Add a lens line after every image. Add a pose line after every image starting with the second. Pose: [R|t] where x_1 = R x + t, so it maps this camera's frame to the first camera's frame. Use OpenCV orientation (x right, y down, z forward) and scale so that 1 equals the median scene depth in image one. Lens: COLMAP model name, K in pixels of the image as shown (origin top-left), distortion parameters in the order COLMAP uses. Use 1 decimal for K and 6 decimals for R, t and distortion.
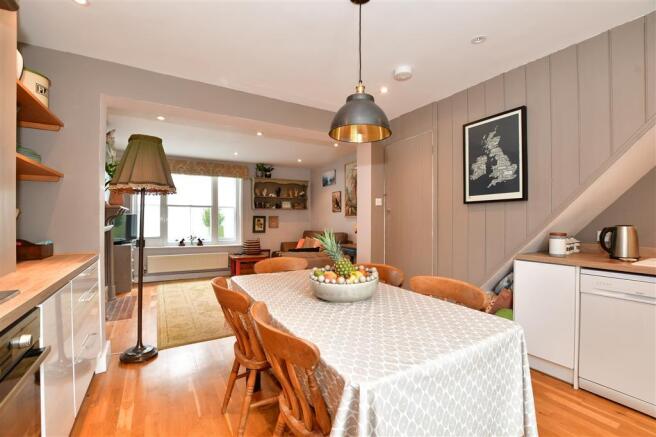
lens RADIAL K [[288.5, 0, 329.5], [0, 288.5, 219.6], [0, 0, 1]] dist [-0.040843, 0.007345]
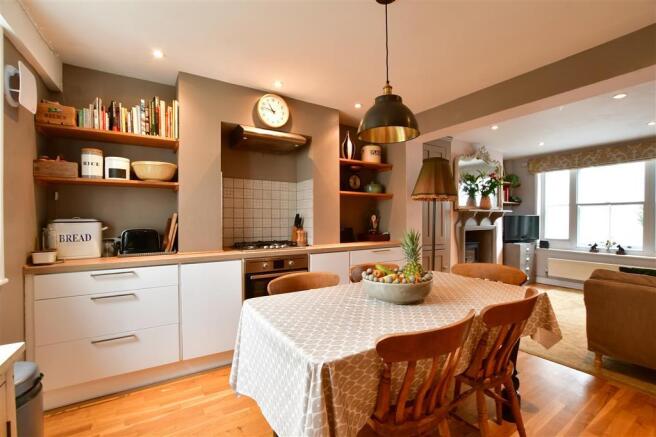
lens RADIAL K [[288.5, 0, 329.5], [0, 288.5, 219.6], [0, 0, 1]] dist [-0.040843, 0.007345]
pose [[0.026334, -0.002253, -0.999651, 0.301391], [-0.001523, 0.999996, -0.002294, -0.000510], [0.999652, 0.001583, 0.026331, 0.212559]]
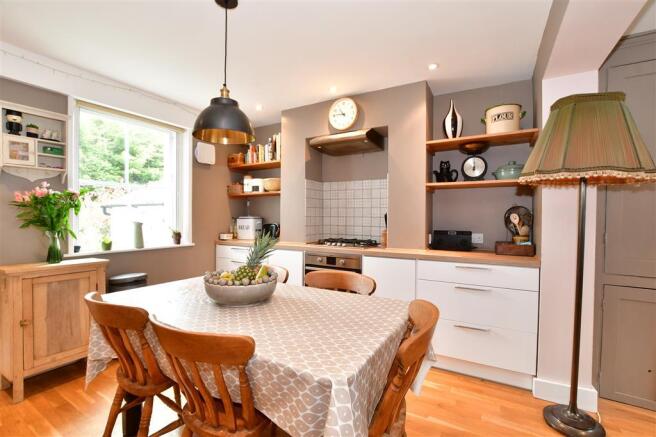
lens RADIAL K [[288.5, 0, 329.5], [0, 288.5, 219.6], [0, 0, 1]] dist [-0.040843, 0.007345]
pose [[-0.872931, -0.006147, -0.487806, 0.075120], [-0.013737, 0.999834, 0.011983, -0.005240], [0.487651, 0.017162, -0.872870, 0.572264]]
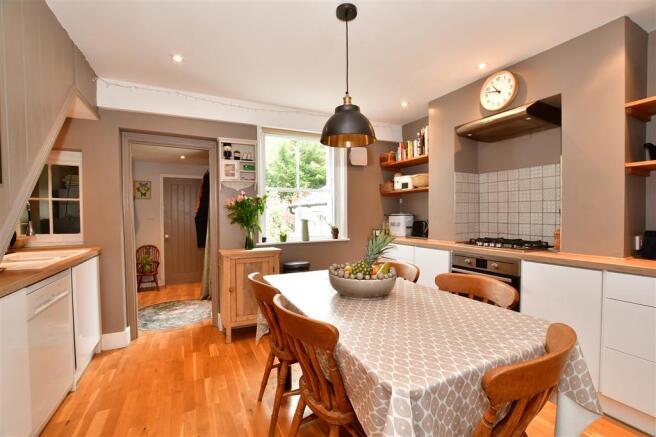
lens RADIAL K [[288.5, 0, 329.5], [0, 288.5, 219.6], [0, 0, 1]] dist [-0.040843, 0.007345]
pose [[-0.997008, 0.000556, 0.077298, 0.024607], [0.002611, 0.999646, 0.026491, -0.006145], [-0.077256, 0.026614, -0.996656, 0.583672]]
